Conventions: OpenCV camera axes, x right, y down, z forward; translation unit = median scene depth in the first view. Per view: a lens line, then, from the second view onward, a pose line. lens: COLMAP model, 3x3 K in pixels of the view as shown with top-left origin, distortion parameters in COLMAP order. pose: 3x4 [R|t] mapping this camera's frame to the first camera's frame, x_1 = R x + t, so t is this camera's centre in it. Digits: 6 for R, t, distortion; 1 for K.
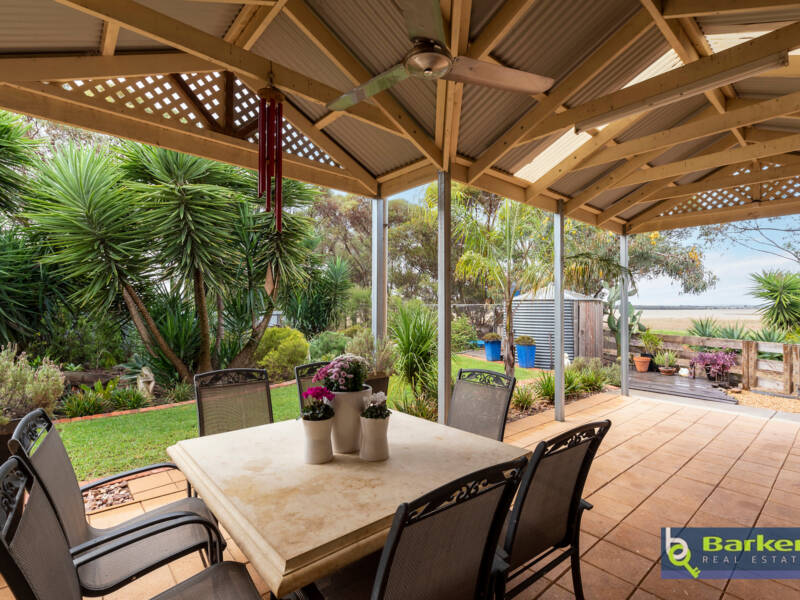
lens RADIAL K [[396.0, 0, 400.0], [0, 396.0, 300.0], [0, 0, 1]] dist [0.000156, -0.000034]
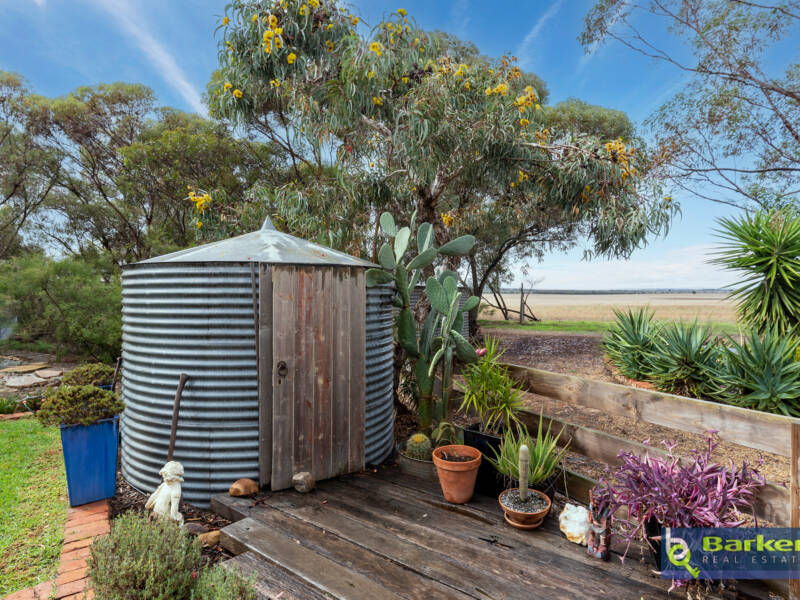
lens RADIAL K [[447.0, 0, 400.0], [0, 447.0, 300.0], [0, 0, 1]] dist [0.000019, 0.000031]
pose [[0.984868, -0.009523, 0.173046, 0.408643], [0.003915, 0.999457, 0.032725, 0.014643], [-0.173263, -0.031552, 0.984370, 0.540192]]
